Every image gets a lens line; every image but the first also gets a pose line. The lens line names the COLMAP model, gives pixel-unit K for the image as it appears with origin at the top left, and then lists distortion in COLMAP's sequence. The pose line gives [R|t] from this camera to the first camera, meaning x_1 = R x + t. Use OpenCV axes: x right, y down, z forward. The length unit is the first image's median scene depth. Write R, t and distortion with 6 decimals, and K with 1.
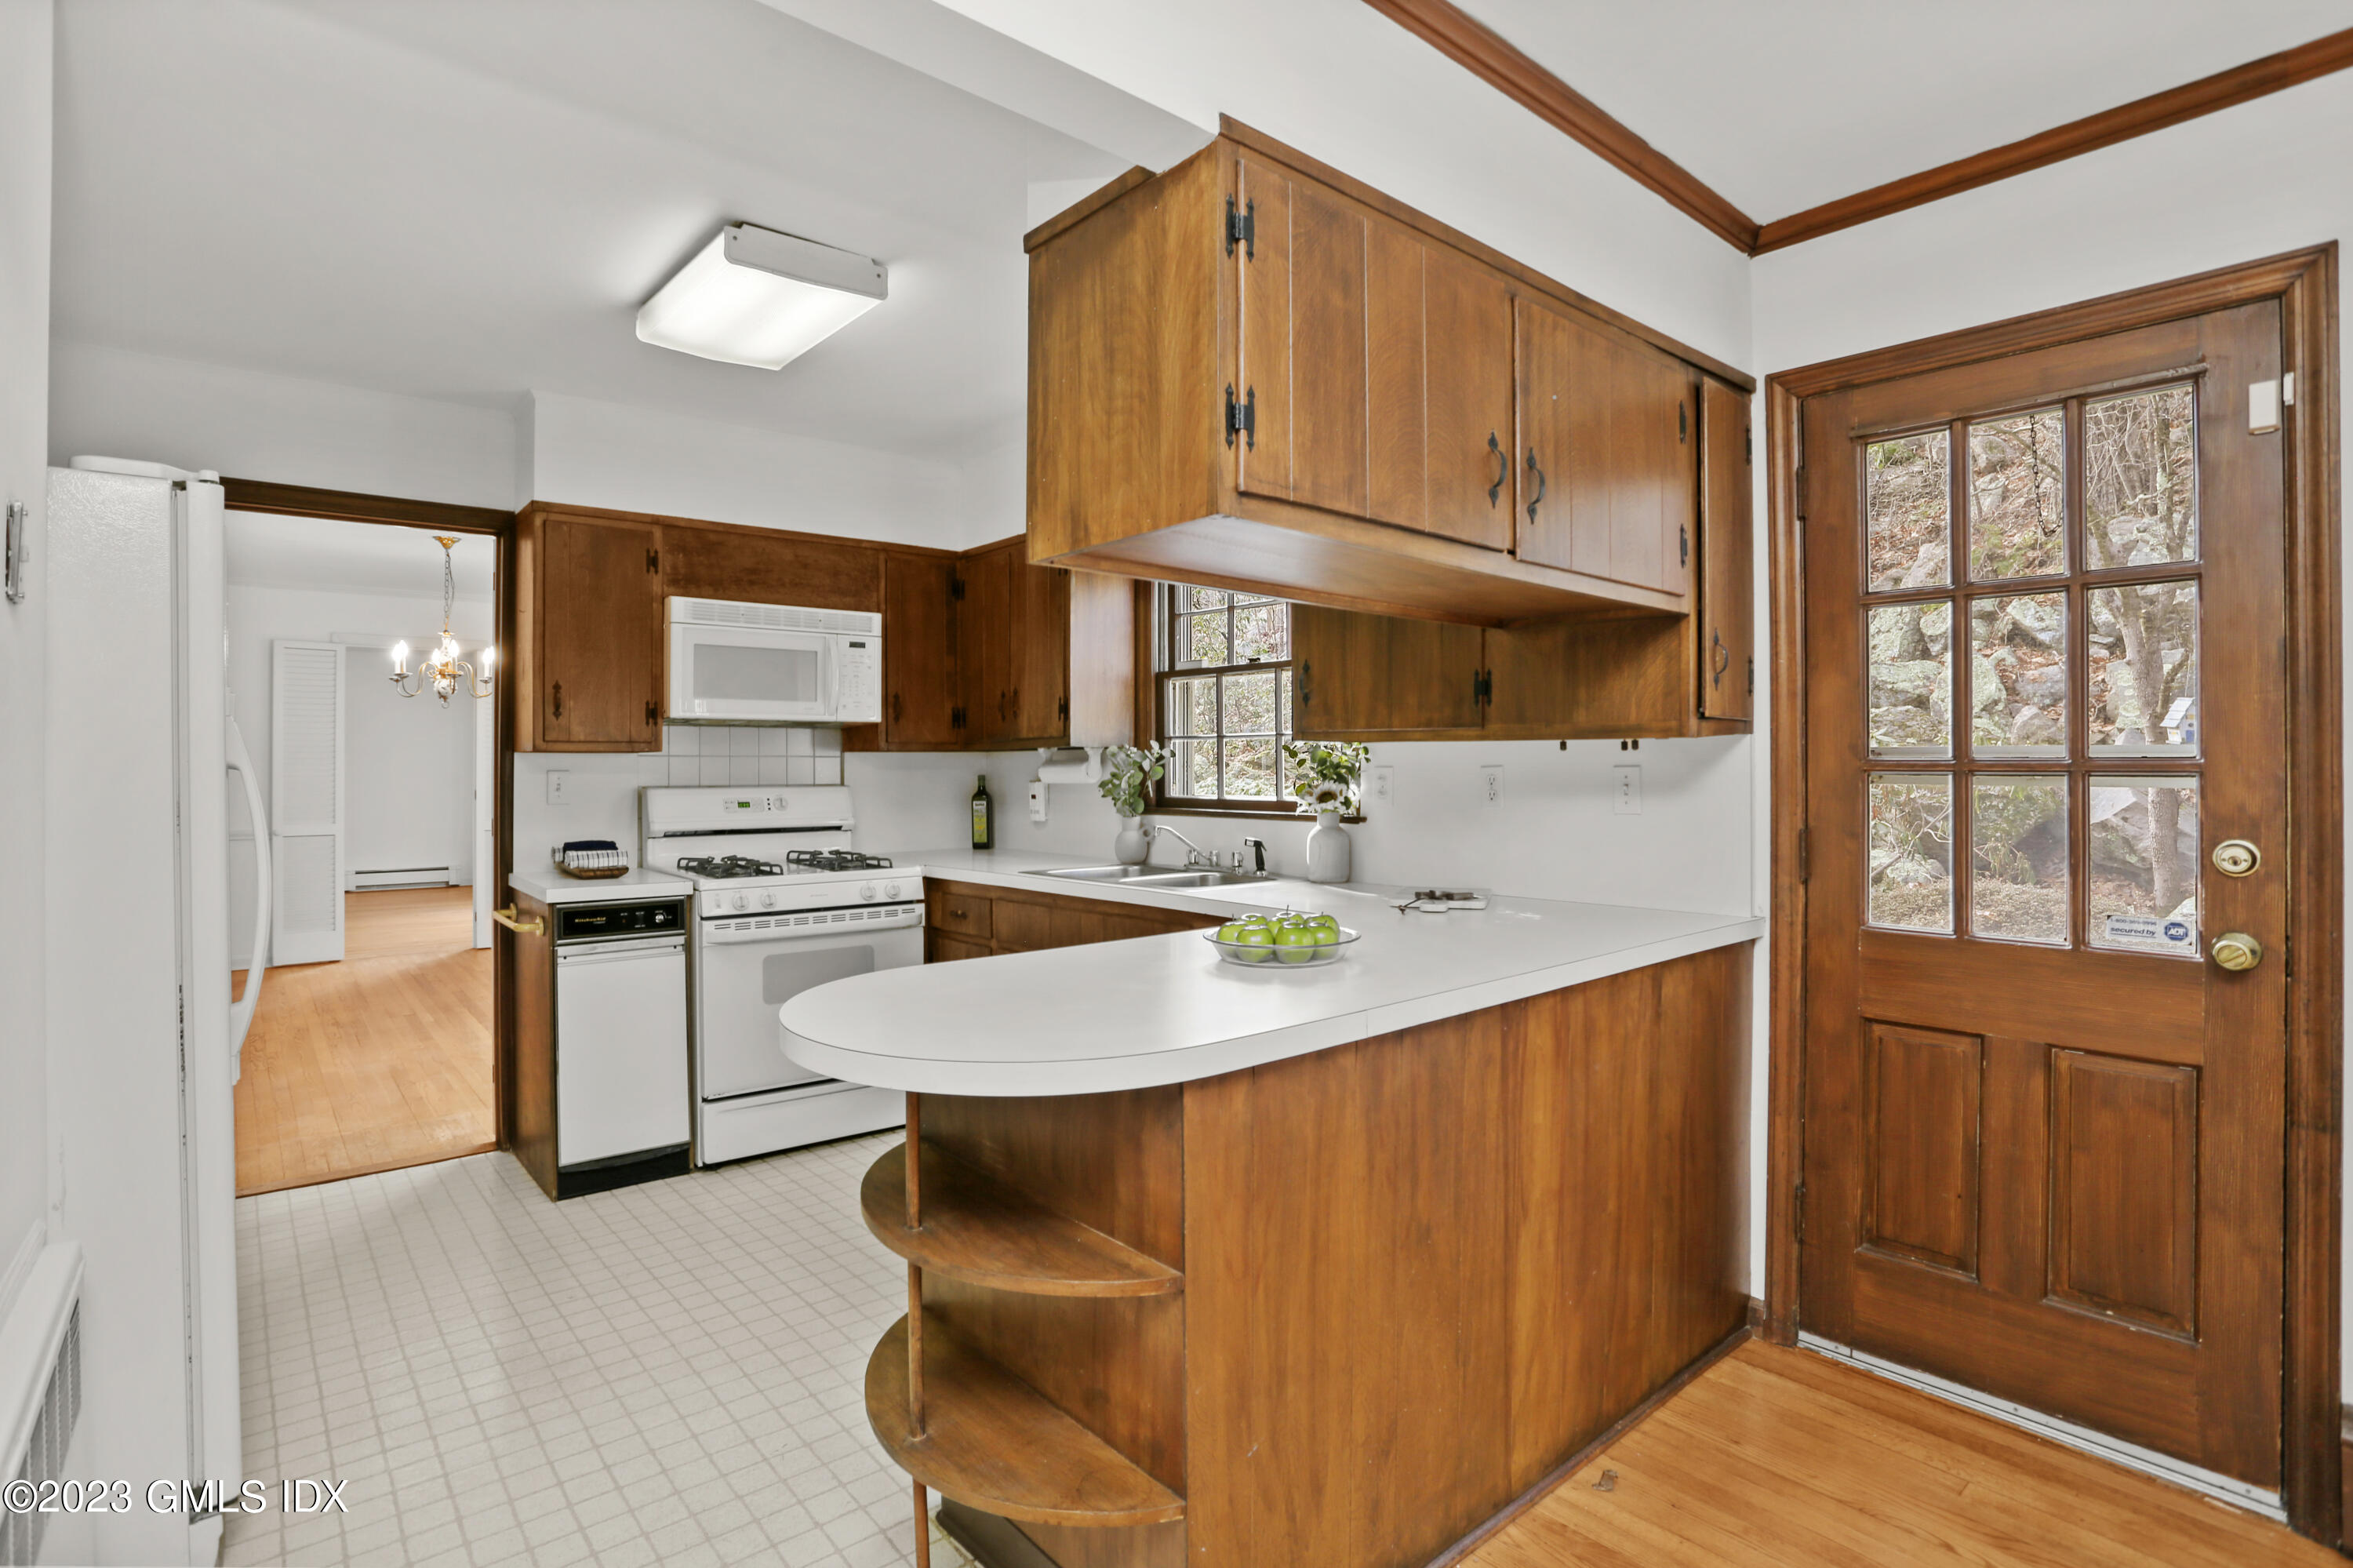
lens RADIAL K [[1156.1, 0, 1174.1], [0, 1156.1, 759.1], [0, 0, 1]] dist [-0.077346, 0.039929]
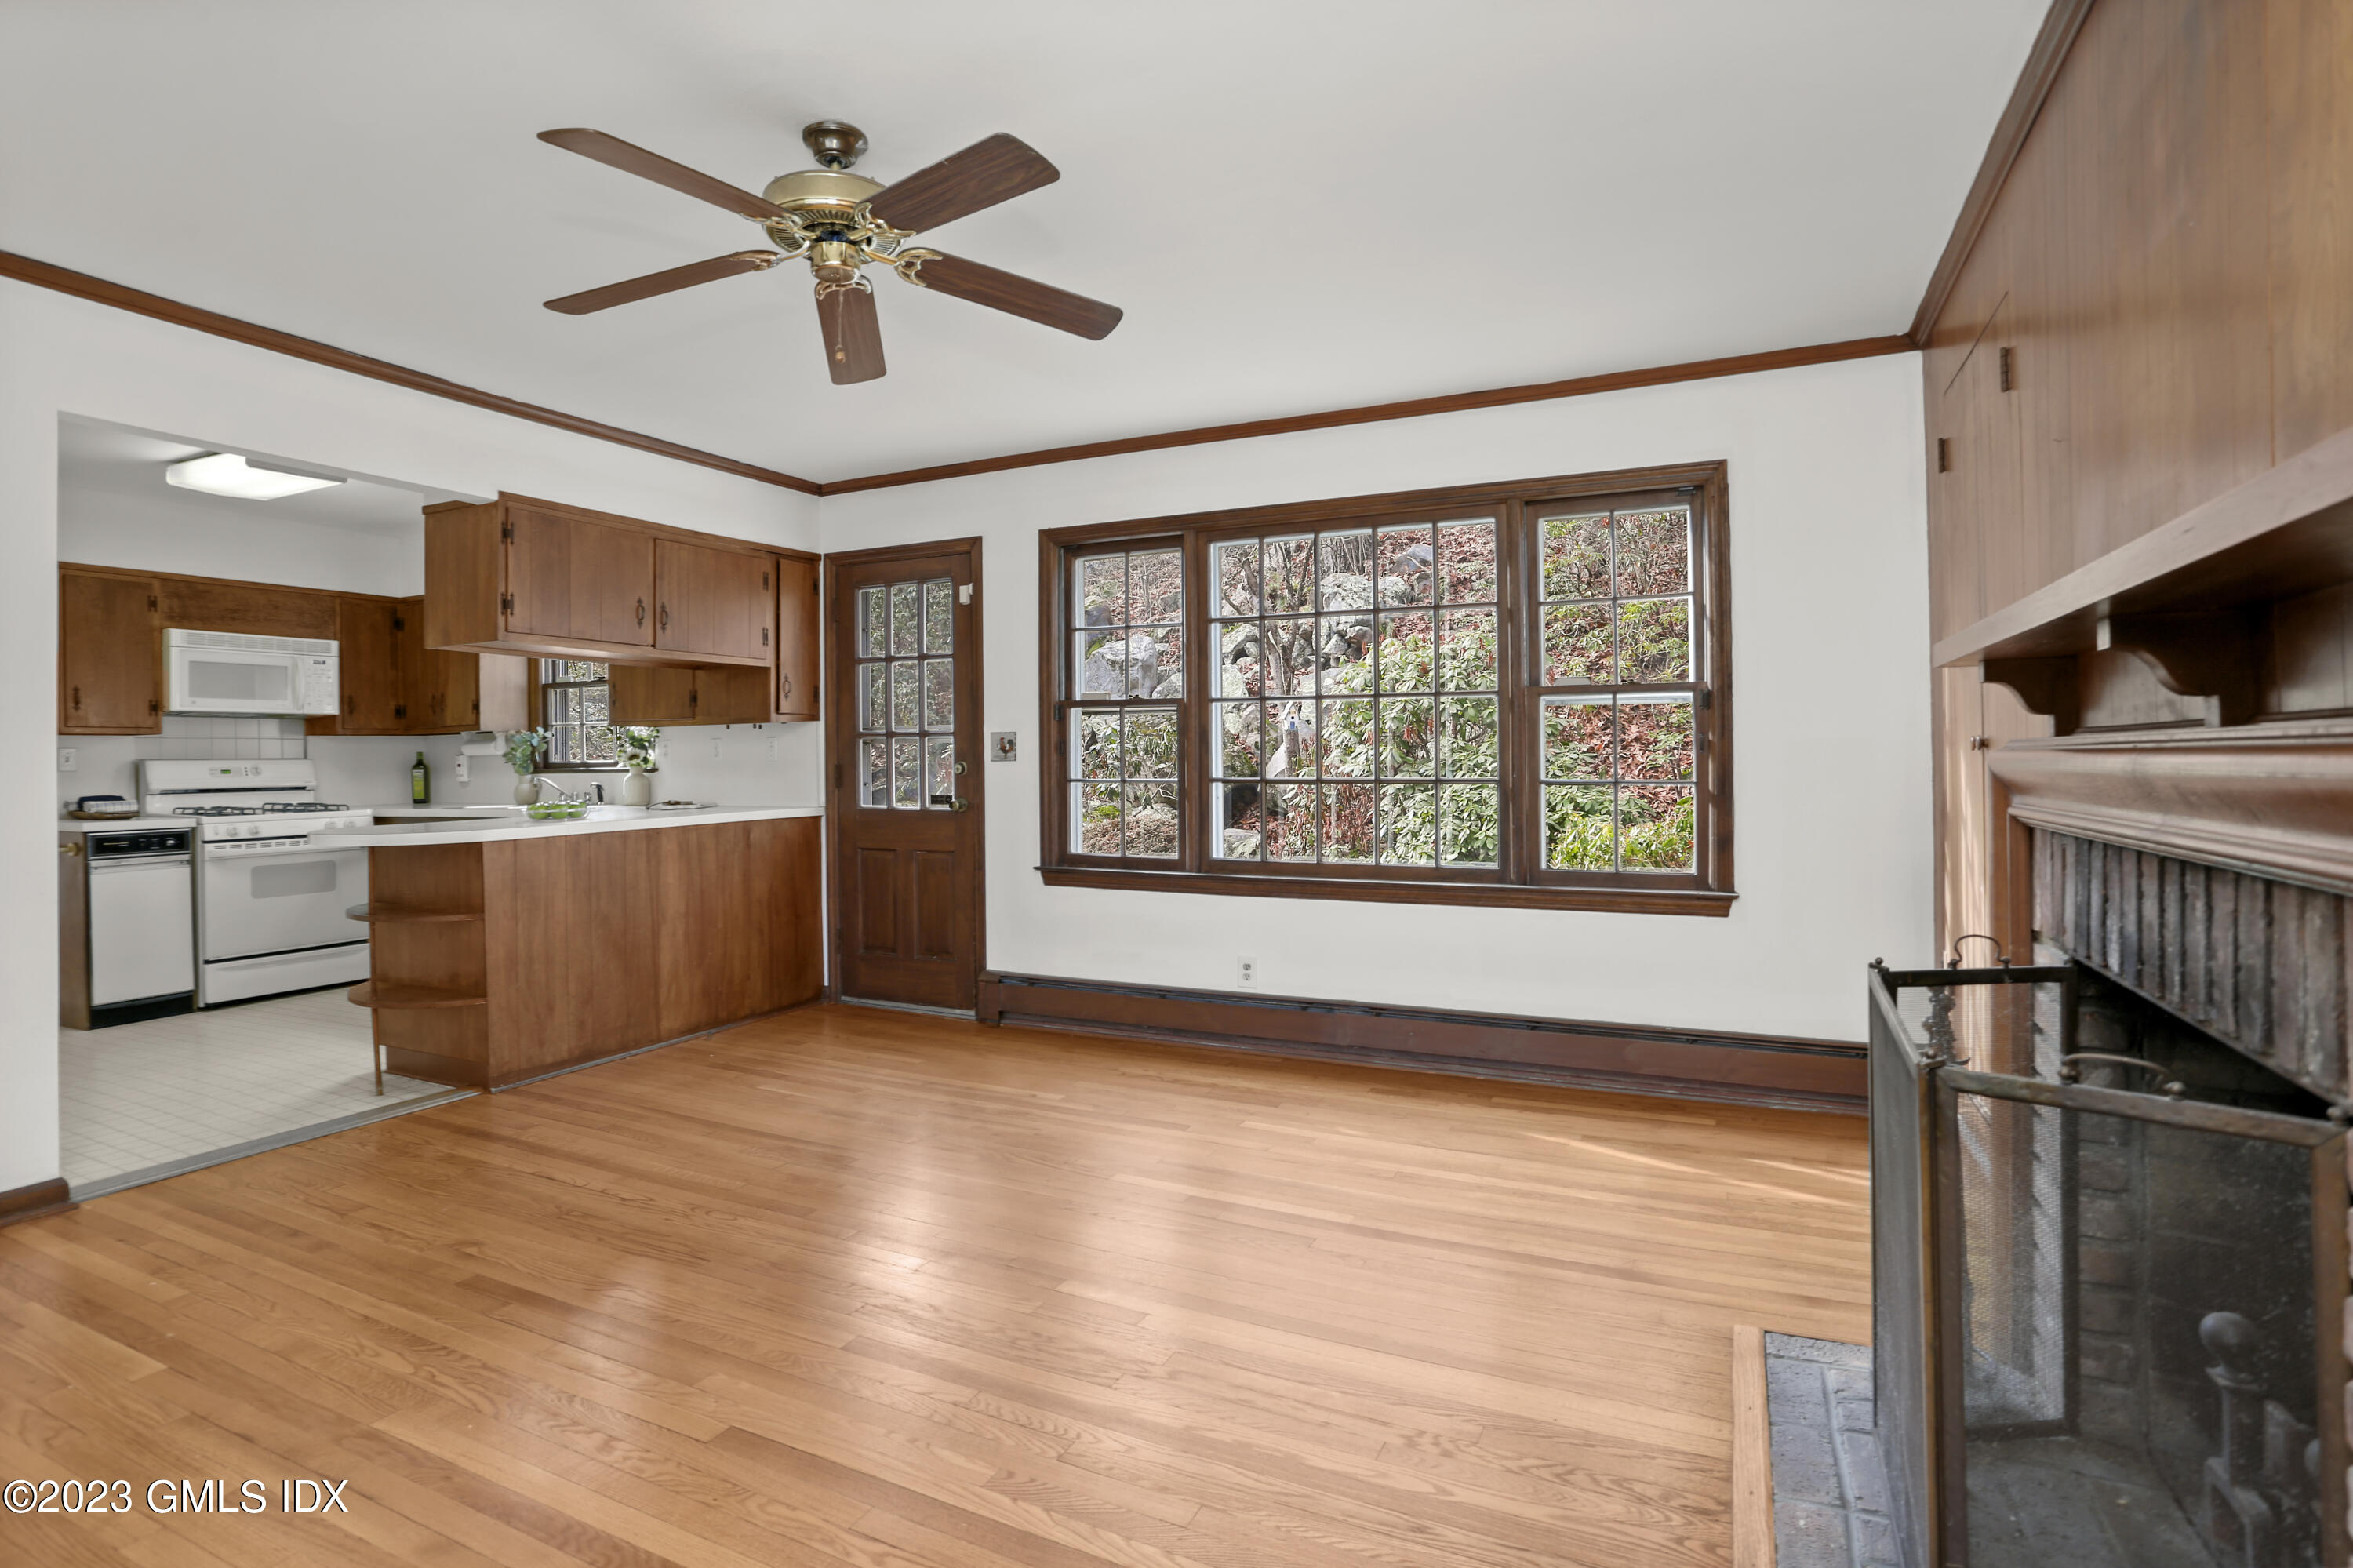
lens RADIAL K [[1156.1, 0, 1174.1], [0, 1156.1, 759.1], [0, 0, 1]] dist [-0.077346, 0.039929]
pose [[0.917643, -0.009835, 0.397284, 0.185824], [0.007659, 0.999946, 0.007065, 0.027233], [-0.397332, -0.003441, 0.917669, -0.882733]]
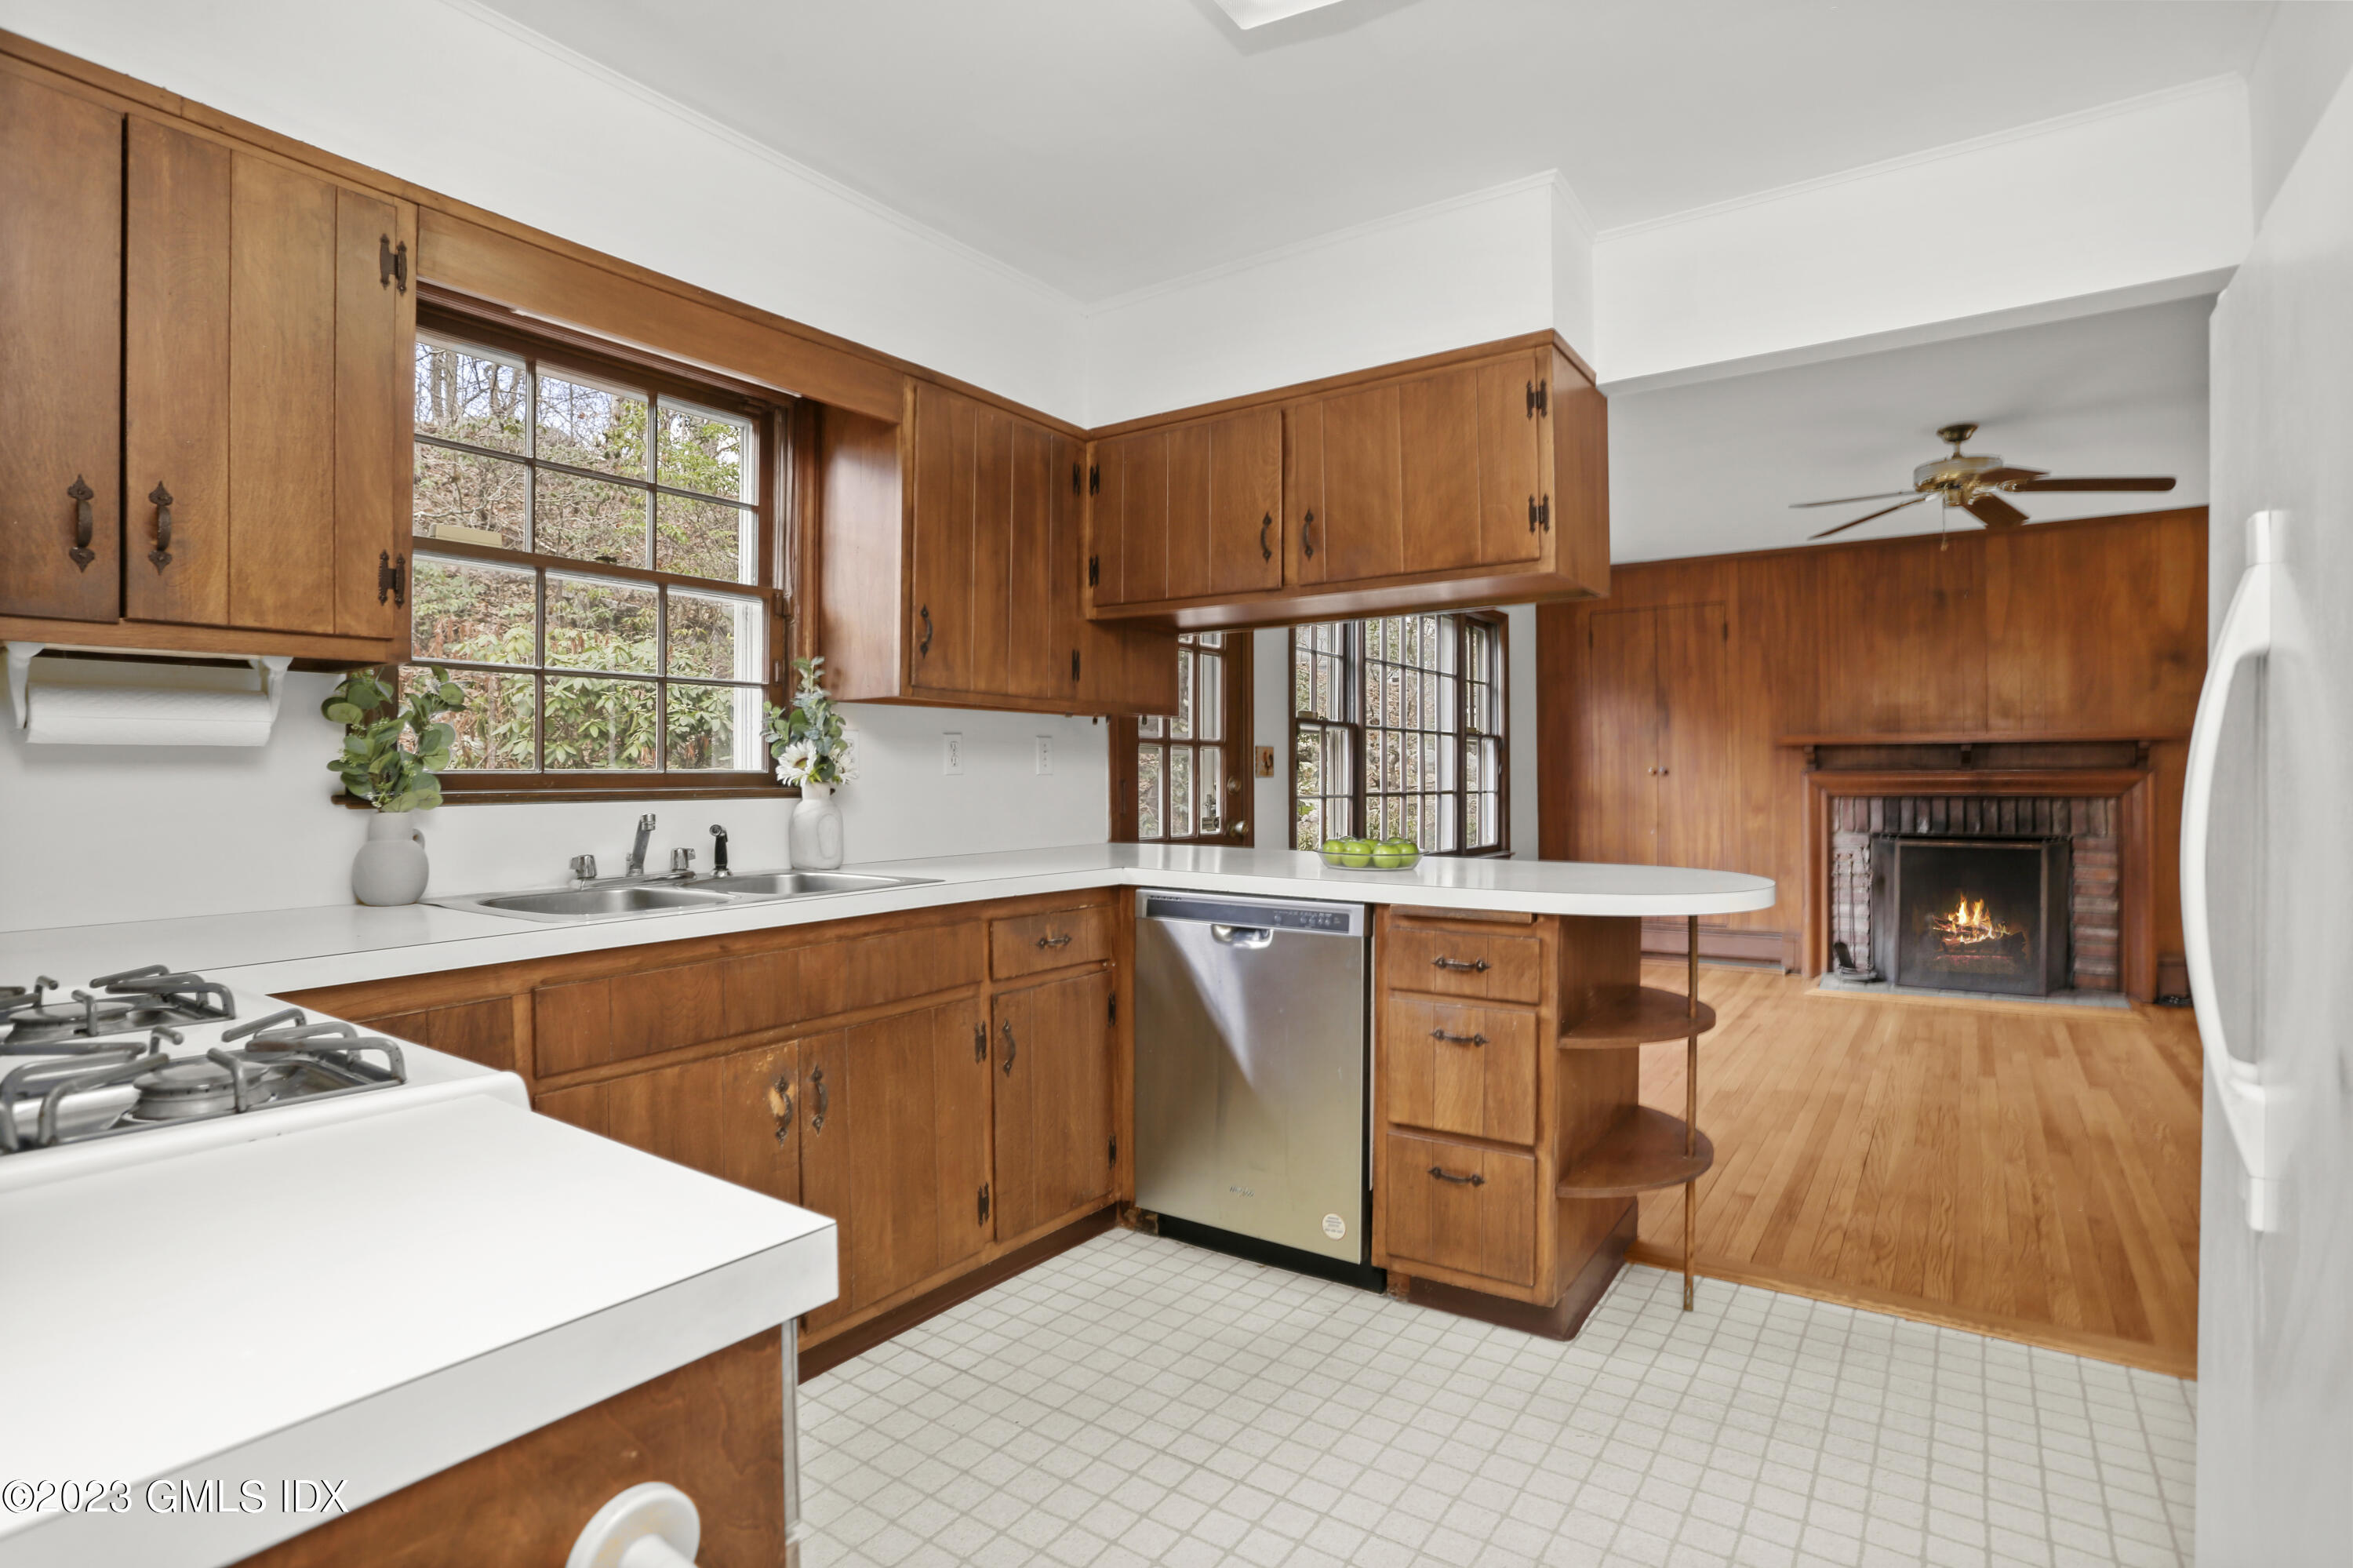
lens RADIAL K [[1184.4, 0, 1173.4], [0, 1184.4, 767.6], [0, 0, 1]] dist [-0.073255, 0.037454]
pose [[-0.260180, 0.007074, 0.965534, -0.692688], [-0.002506, 0.999965, -0.008001, 0.037392], [-0.965557, -0.004502, -0.260153, 0.919716]]
